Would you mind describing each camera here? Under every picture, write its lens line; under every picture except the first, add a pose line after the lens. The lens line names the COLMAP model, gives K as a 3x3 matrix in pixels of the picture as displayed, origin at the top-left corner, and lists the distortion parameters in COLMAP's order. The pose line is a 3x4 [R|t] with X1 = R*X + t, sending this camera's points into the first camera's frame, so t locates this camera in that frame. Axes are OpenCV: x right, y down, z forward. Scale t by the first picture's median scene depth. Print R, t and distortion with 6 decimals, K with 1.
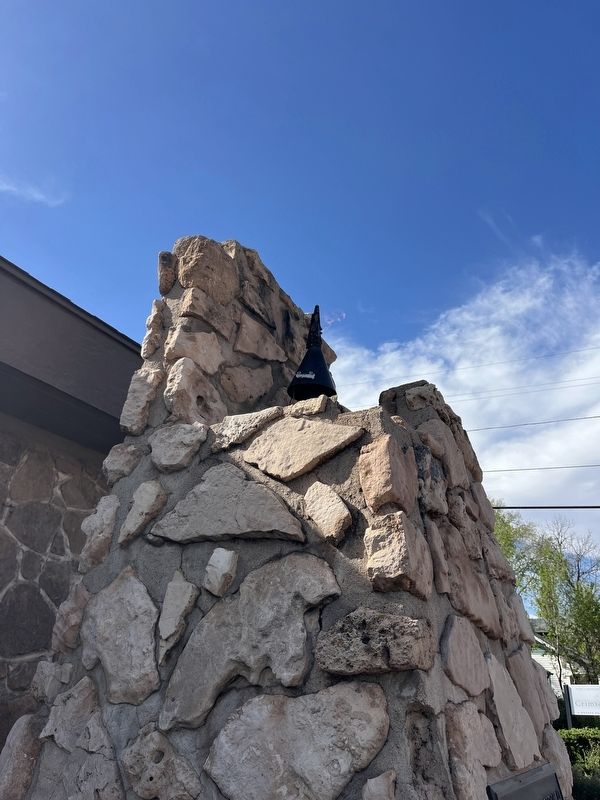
lens RADIAL K [[607.6, 0, 300.0], [0, 607.6, 400.0], [0, 0, 1]] dist [0.069019, -0.102315]
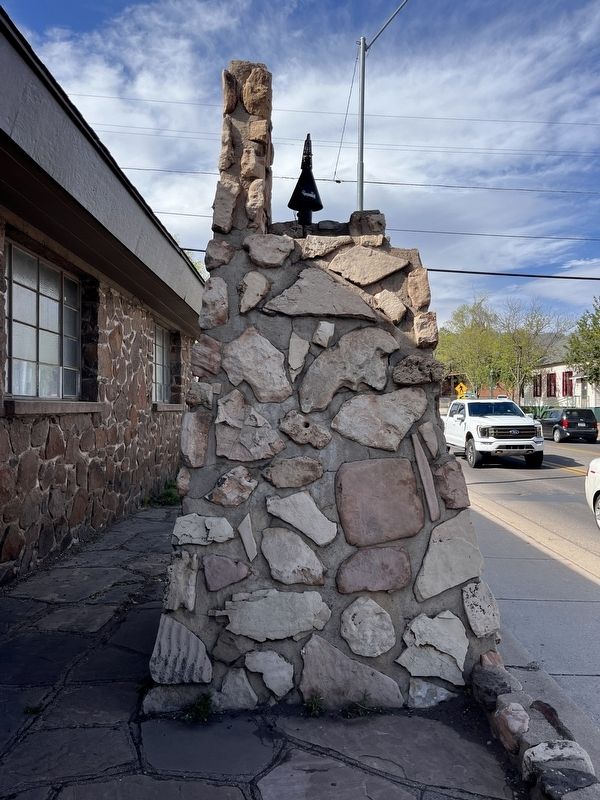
lens RADIAL K [[607.6, 0, 300.0], [0, 607.6, 400.0], [0, 0, 1]] dist [0.069019, -0.102315]
pose [[0.860863, -0.033359, 0.507742, -1.027268], [-0.183025, 0.910763, 0.370151, -0.176074], [-0.474781, -0.411579, 0.777937, -0.396601]]
